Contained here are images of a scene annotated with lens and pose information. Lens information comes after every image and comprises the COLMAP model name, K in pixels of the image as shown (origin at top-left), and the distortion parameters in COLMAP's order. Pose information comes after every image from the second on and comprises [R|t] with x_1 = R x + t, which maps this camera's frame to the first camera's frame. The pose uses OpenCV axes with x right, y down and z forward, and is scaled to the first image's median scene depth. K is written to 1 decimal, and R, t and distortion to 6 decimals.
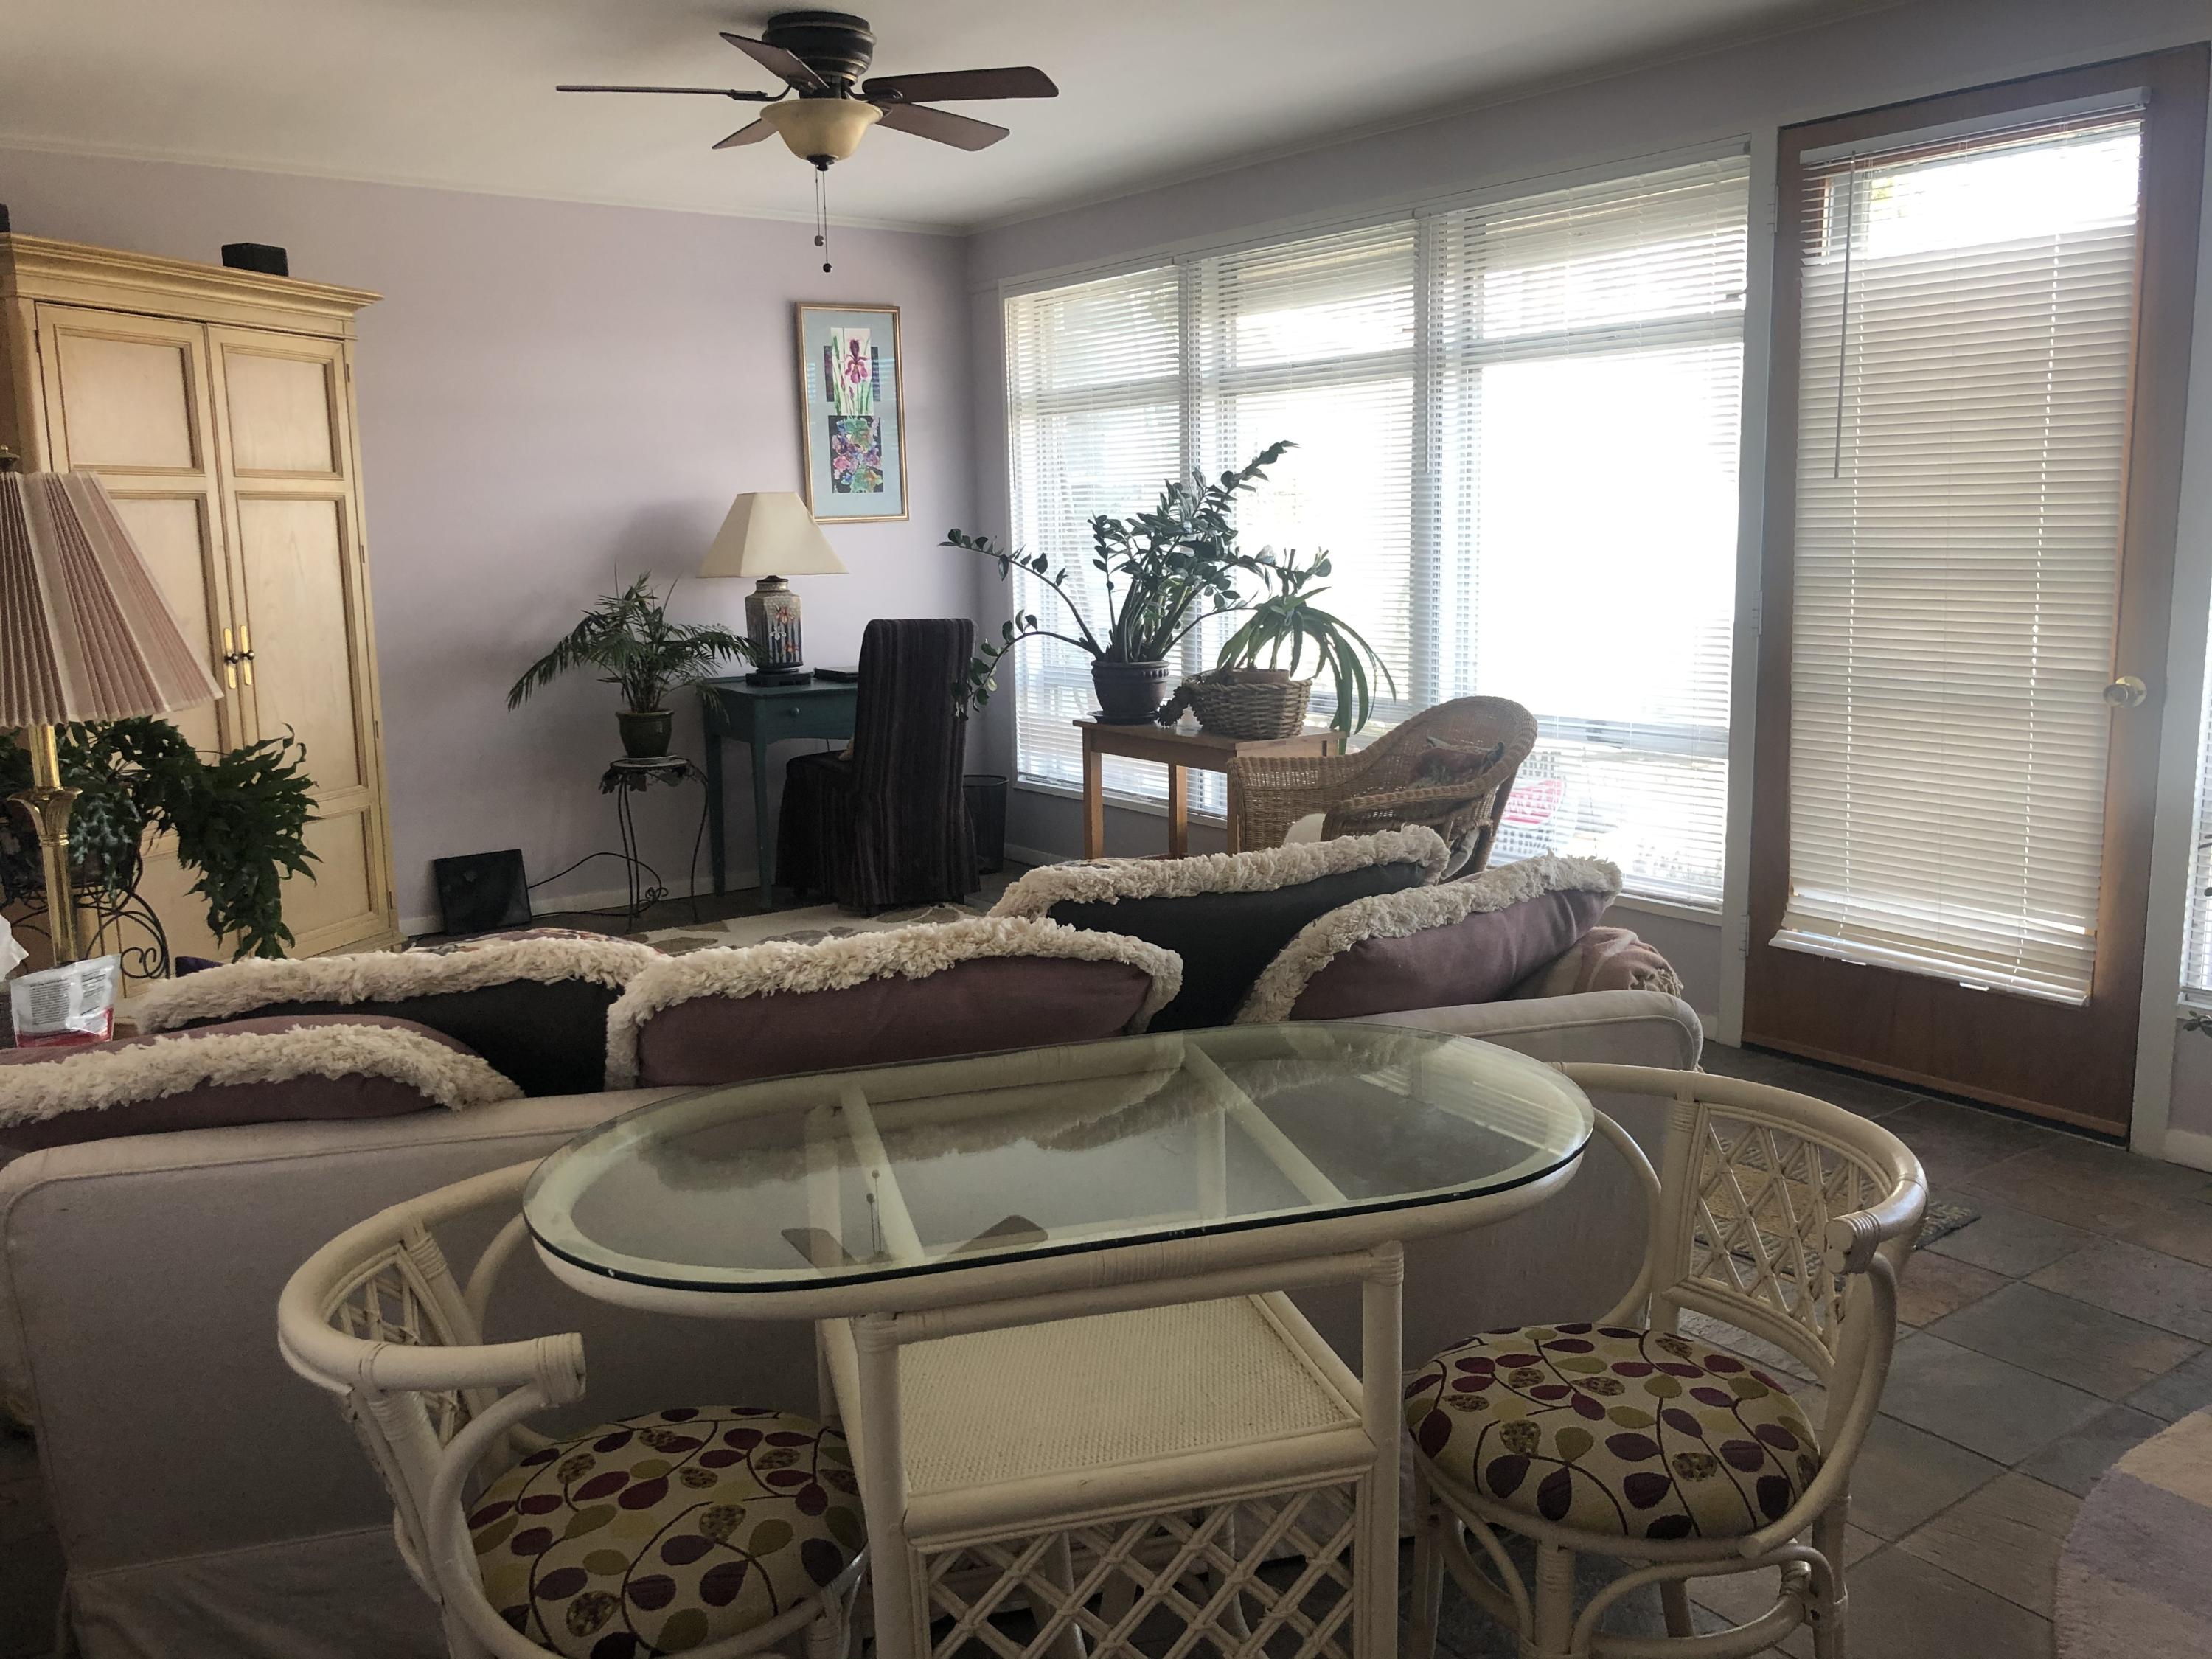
lens RADIAL K [[1799.2, 0, 1109.3], [0, 1799.2, 820.9], [0, 0, 1]] dist [0.038380, -0.056242]
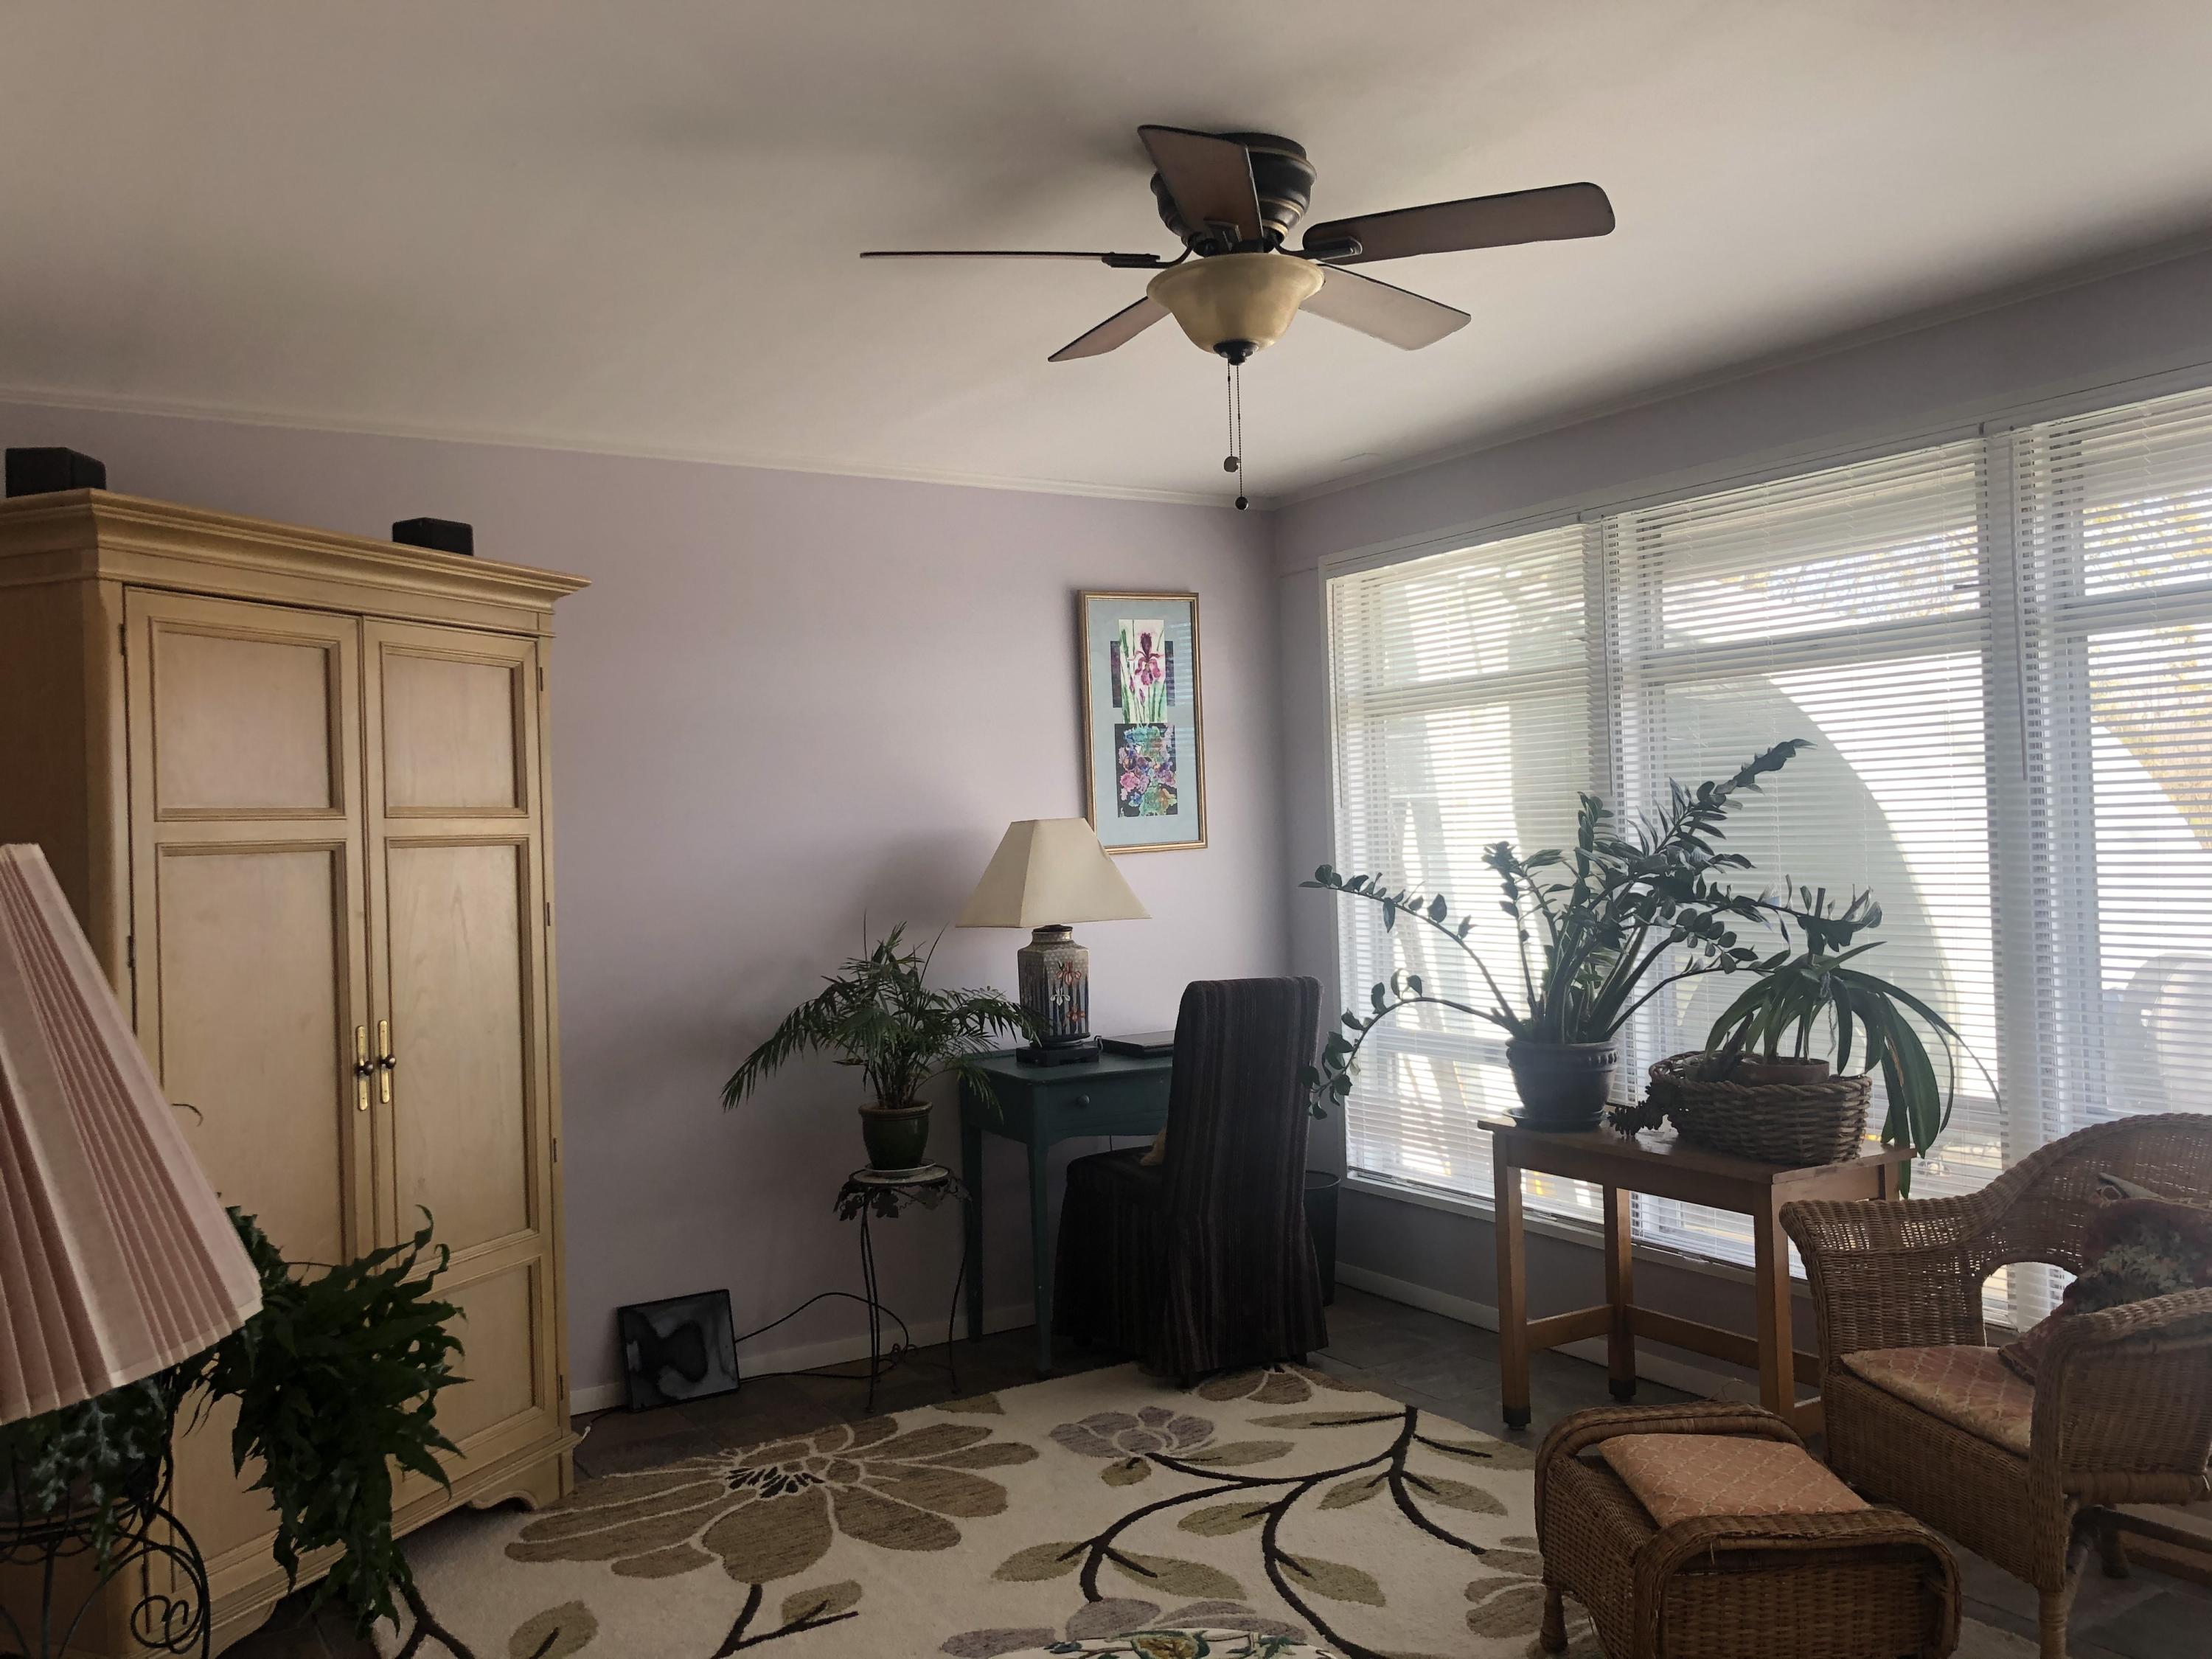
lens RADIAL K [[1799.2, 0, 1114.4], [0, 1799.2, 824.7], [0, 0, 1]] dist [0.038380, -0.056242]
pose [[0.996726, -0.016875, -0.079072, -0.111596], [0.003420, 0.985900, -0.167299, -0.054609], [0.080781, 0.166481, 0.982730, 0.259798]]
